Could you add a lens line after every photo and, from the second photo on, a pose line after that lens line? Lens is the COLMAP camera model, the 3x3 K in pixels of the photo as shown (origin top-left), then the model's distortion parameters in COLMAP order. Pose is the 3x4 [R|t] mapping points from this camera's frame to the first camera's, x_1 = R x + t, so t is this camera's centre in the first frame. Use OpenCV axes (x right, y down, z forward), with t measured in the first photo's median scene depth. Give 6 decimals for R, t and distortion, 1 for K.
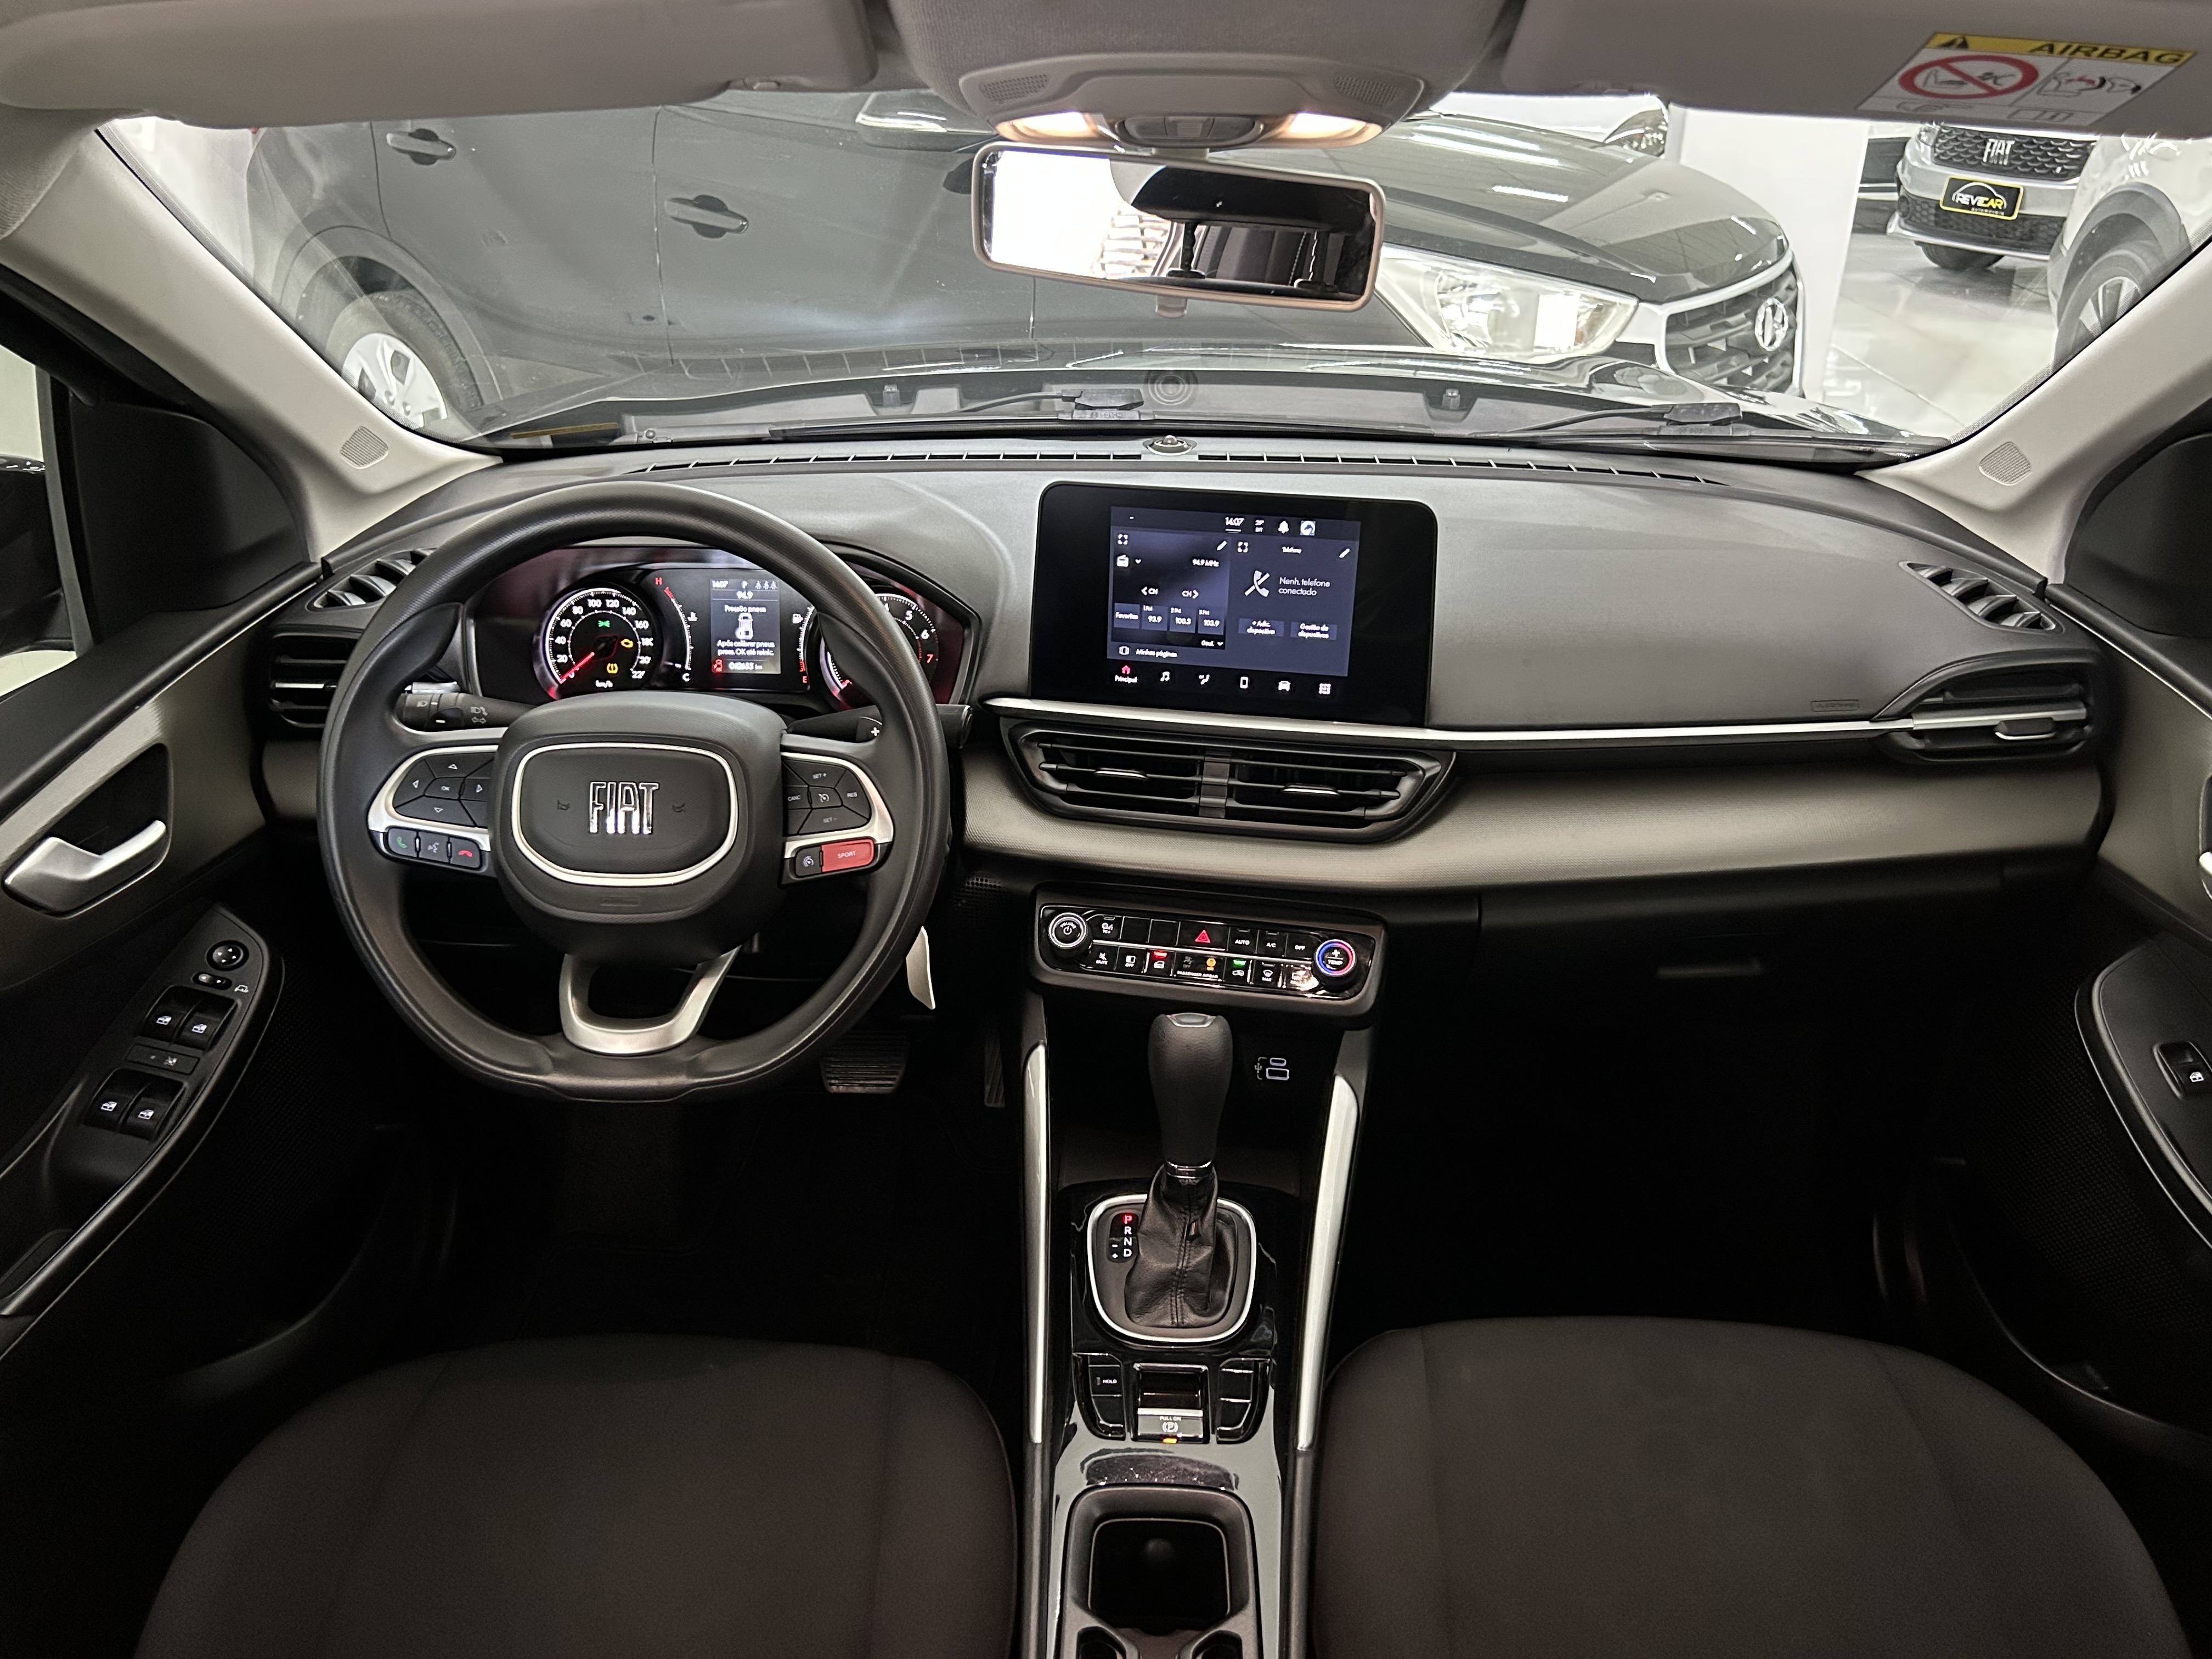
lens RADIAL K [[1751.0, 0, 1103.0], [0, 1751.0, 838.9], [0, 0, 1]] dist [0.152249, -0.360690]
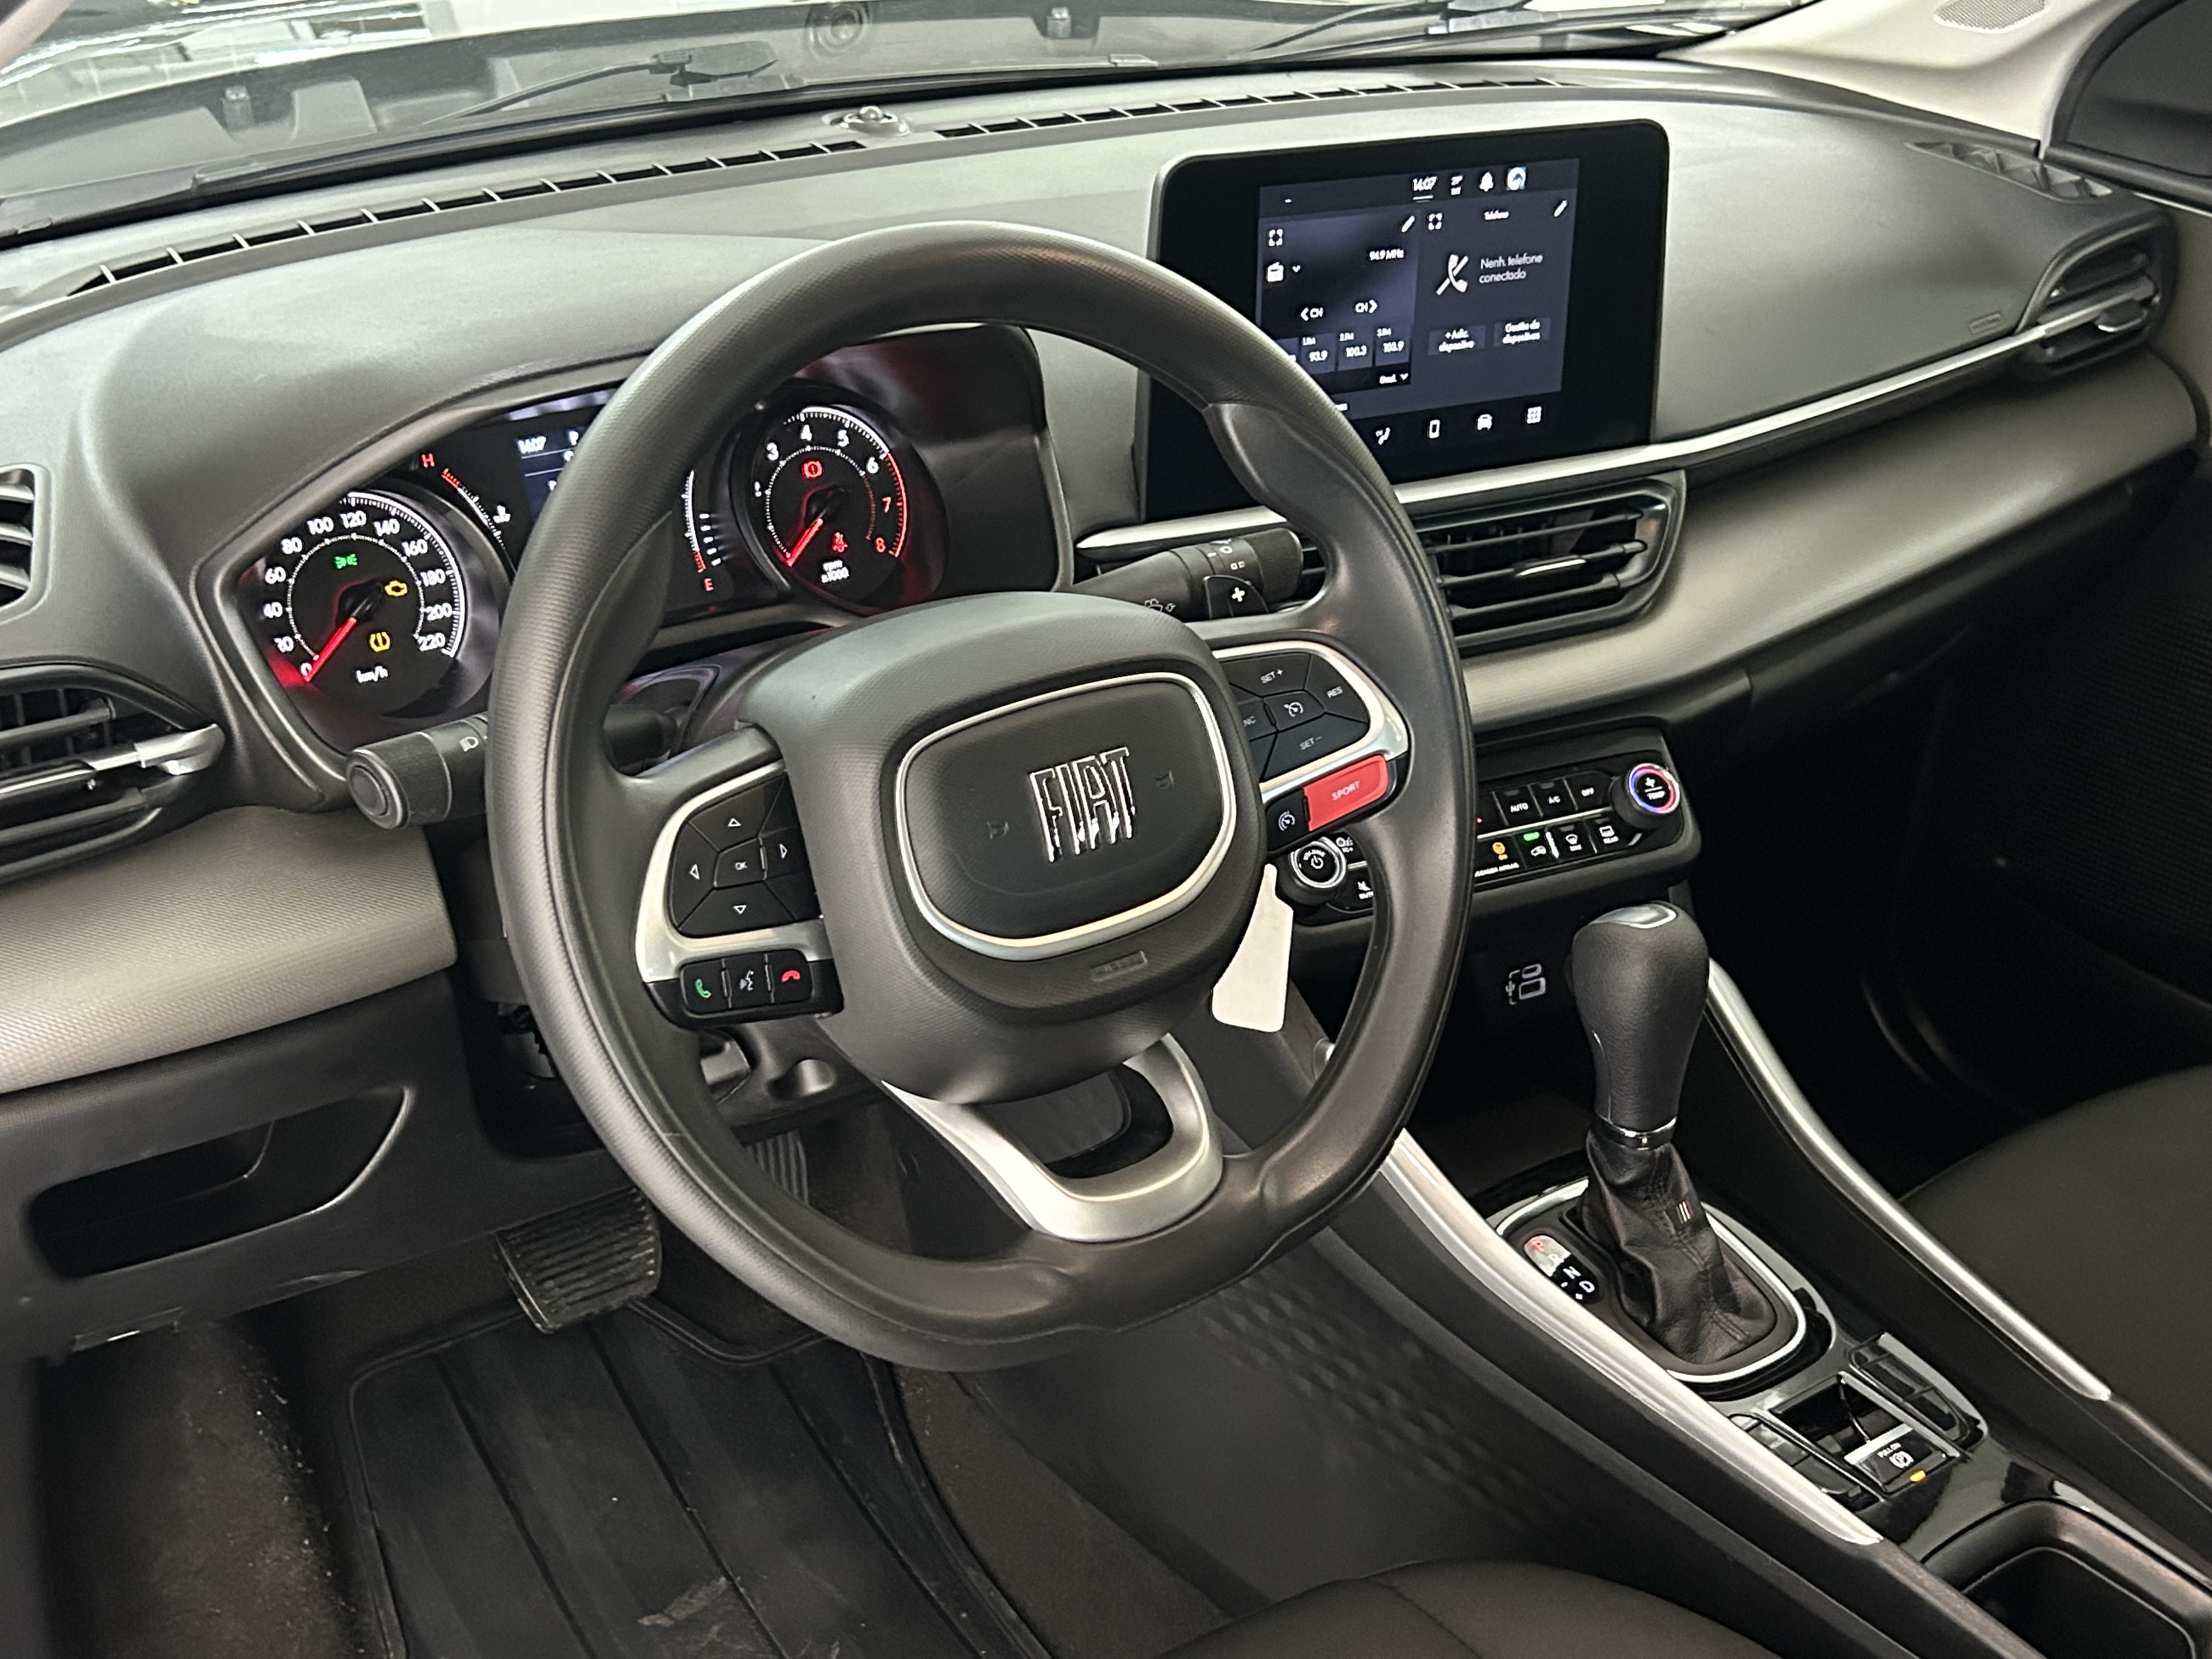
lens RADIAL K [[2594.4, 0, 1112.2], [0, 2594.4, 842.1], [0, 0, 1]] dist [0.221961, -0.883335]
pose [[0.783915, -0.267443, 0.560314, -0.611951], [0.246122, 0.962390, 0.115018, -0.082625], [-0.570001, 0.047742, 0.820256, 0.266623]]
